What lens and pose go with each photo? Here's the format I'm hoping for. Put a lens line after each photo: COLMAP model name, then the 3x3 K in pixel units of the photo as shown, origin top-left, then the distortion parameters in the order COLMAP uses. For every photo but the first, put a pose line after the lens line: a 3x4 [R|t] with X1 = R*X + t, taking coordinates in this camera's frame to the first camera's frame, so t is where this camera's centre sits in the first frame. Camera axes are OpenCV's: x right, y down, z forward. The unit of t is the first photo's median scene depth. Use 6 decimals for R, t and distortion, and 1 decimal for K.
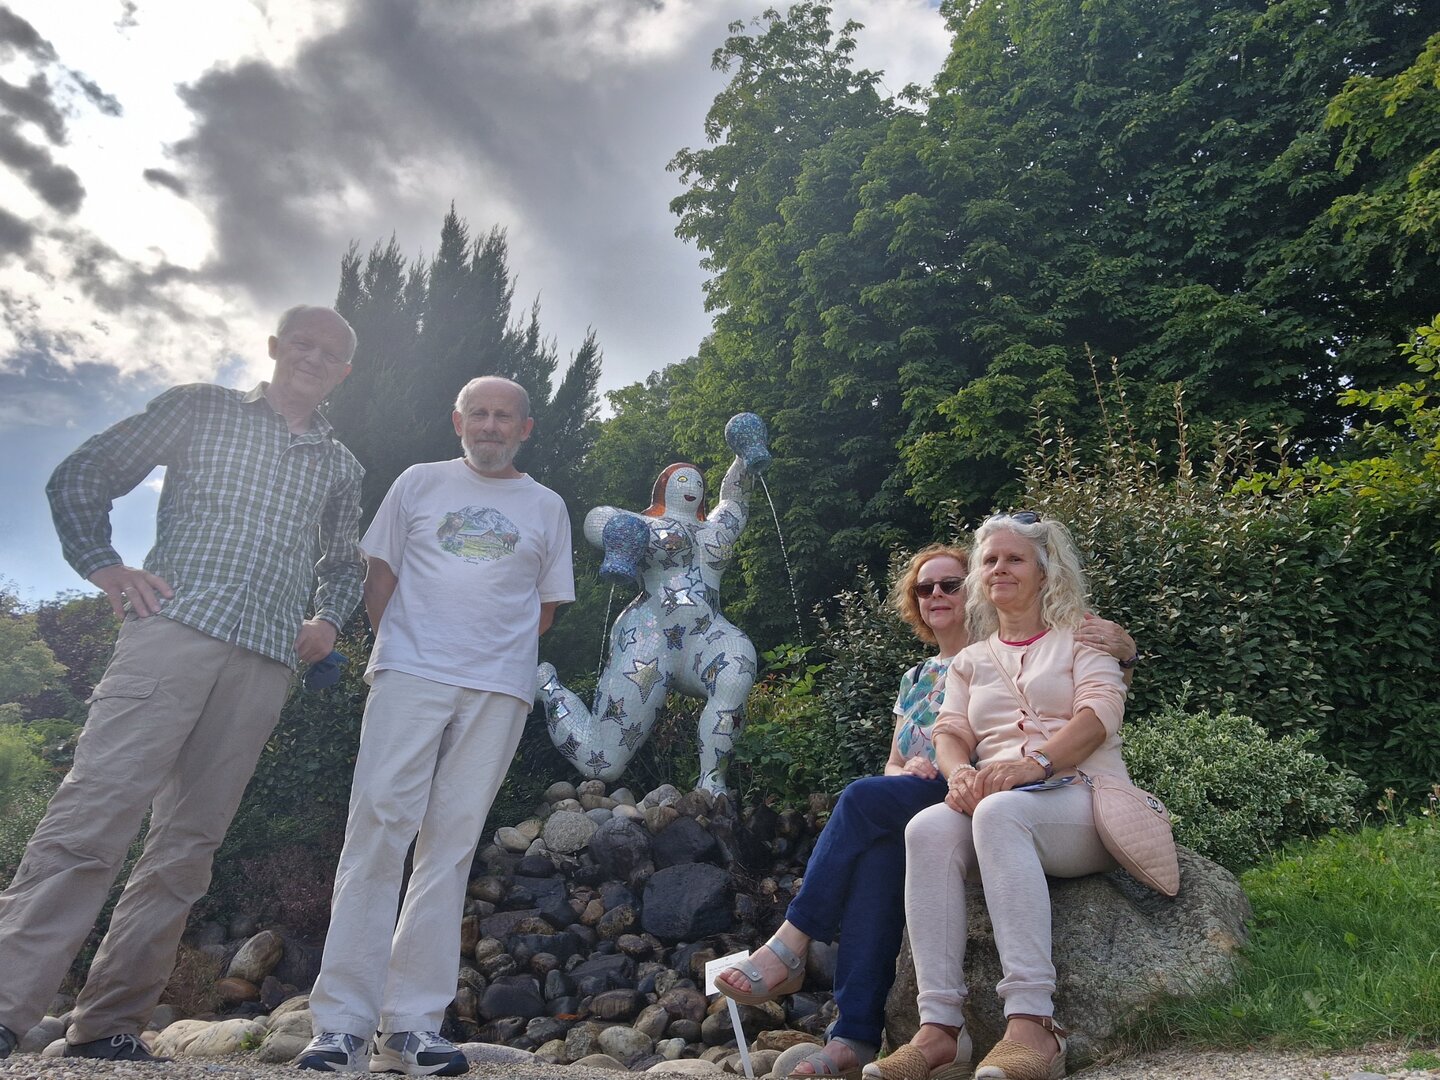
lens RADIAL K [[1031.8, 0, 720.0], [0, 1031.8, 540.0], [0, 0, 1]] dist [0.029532, -0.000058]
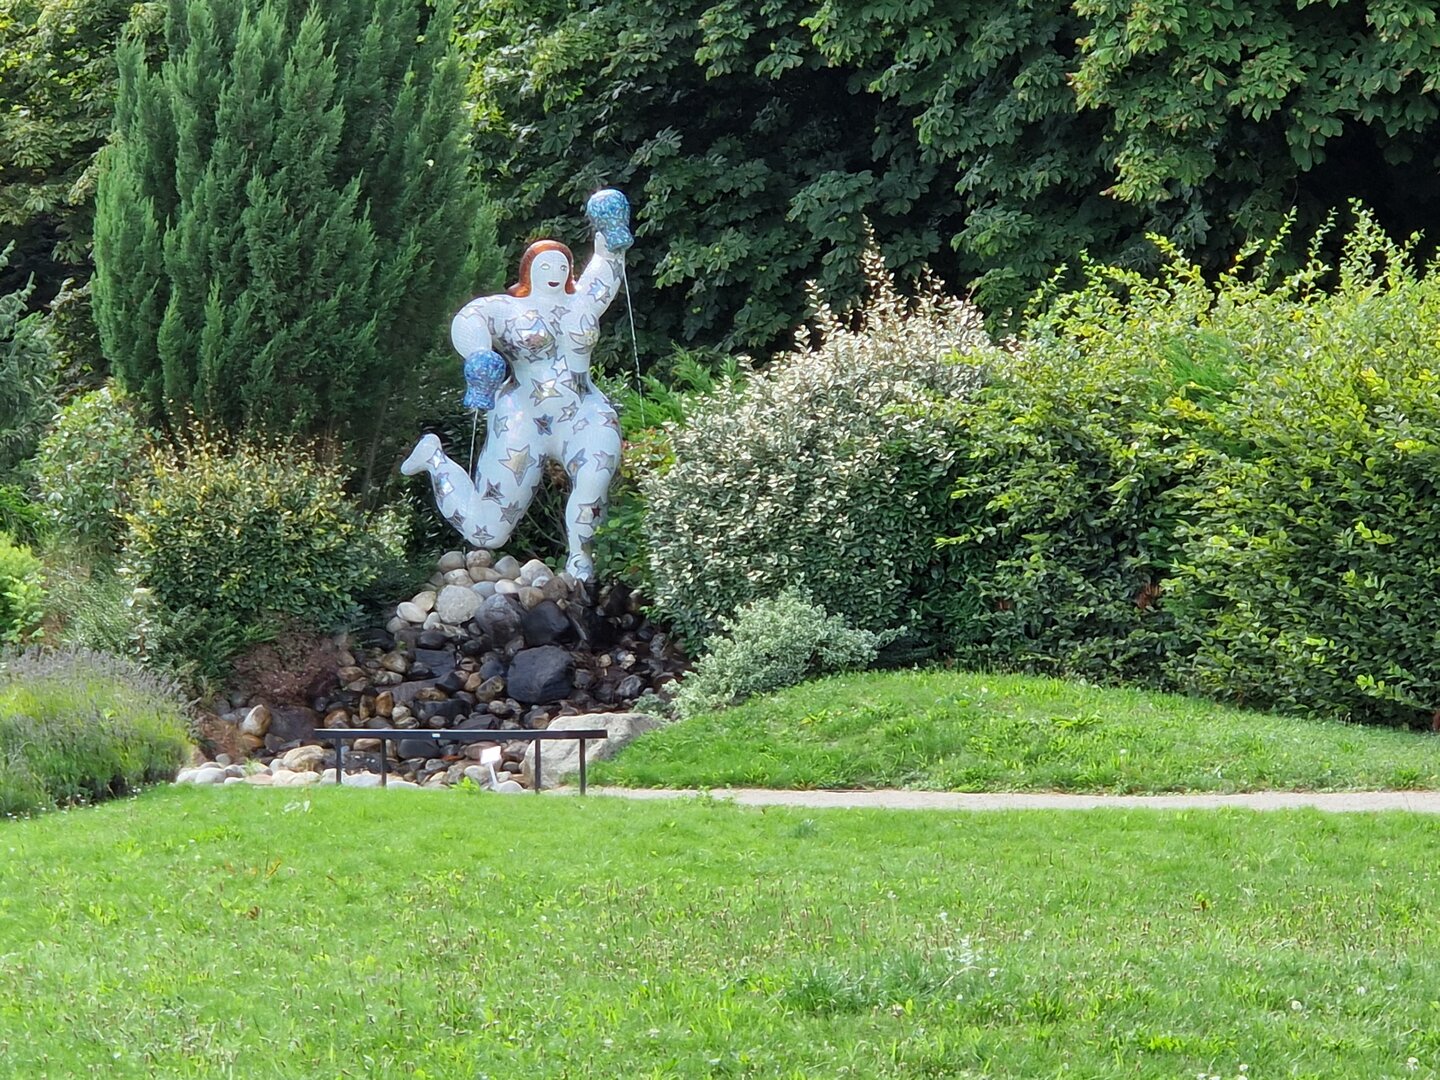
lens RADIAL K [[2907.5, 0, 720.0], [0, 2907.5, 540.0], [0, 0, 1]] dist [-0.224549, 0.518881]
pose [[0.994832, -0.015942, -0.100276, 0.472858], [0.053306, 0.922549, 0.382180, -1.012212], [0.086416, -0.385550, 0.918631, -1.938674]]
